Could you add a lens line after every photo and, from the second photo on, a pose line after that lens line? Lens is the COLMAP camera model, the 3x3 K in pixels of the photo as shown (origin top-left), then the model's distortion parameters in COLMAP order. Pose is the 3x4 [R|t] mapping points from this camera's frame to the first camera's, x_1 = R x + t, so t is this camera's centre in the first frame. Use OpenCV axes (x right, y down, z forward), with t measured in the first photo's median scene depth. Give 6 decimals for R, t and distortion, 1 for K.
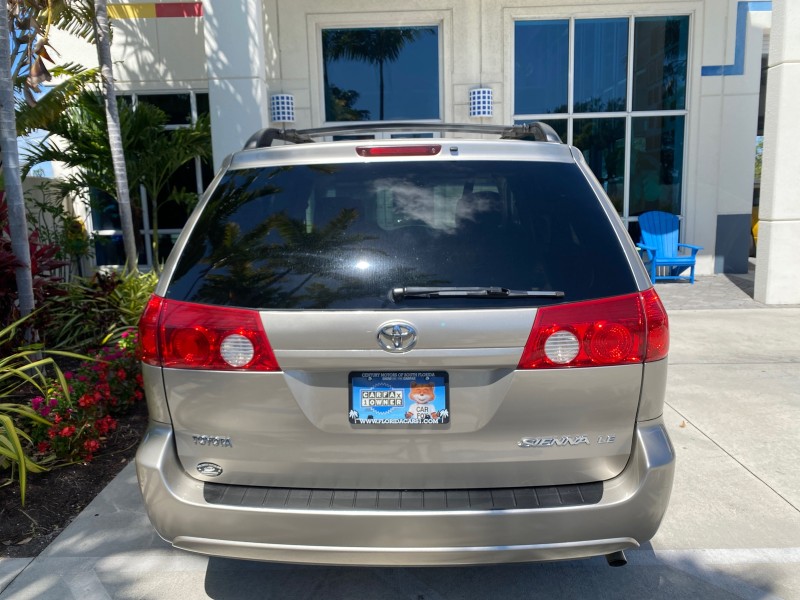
lens RADIAL K [[618.5, 0, 403.9], [0, 618.5, 299.1], [0, 0, 1]] dist [0.013323, -0.016017]
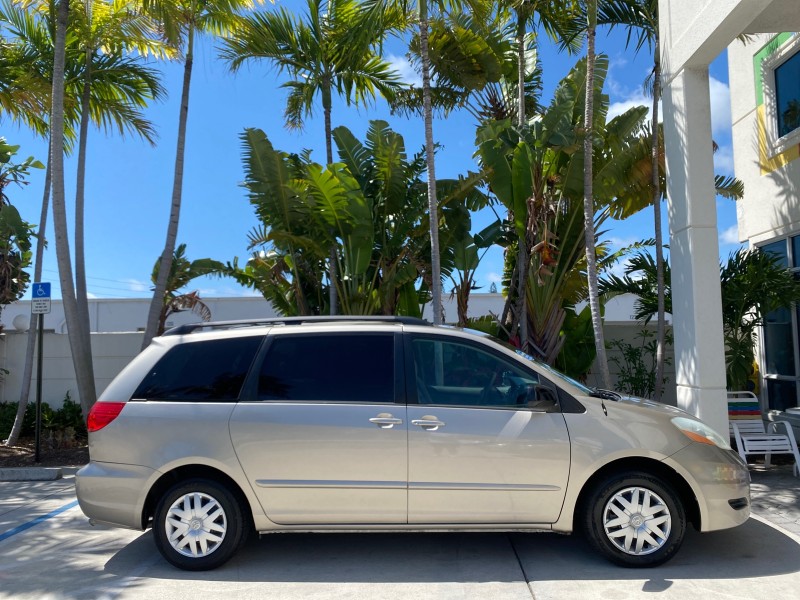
lens RADIAL K [[618.5, 0, 399.7], [0, 618.5, 293.9], [0, 0, 1]] dist [0.013323, -0.016017]
pose [[-0.049602, -0.062316, -0.996823, 0.780449], [-0.148710, 0.987387, -0.054327, -0.134142], [0.987636, 0.145543, -0.058243, 0.637181]]
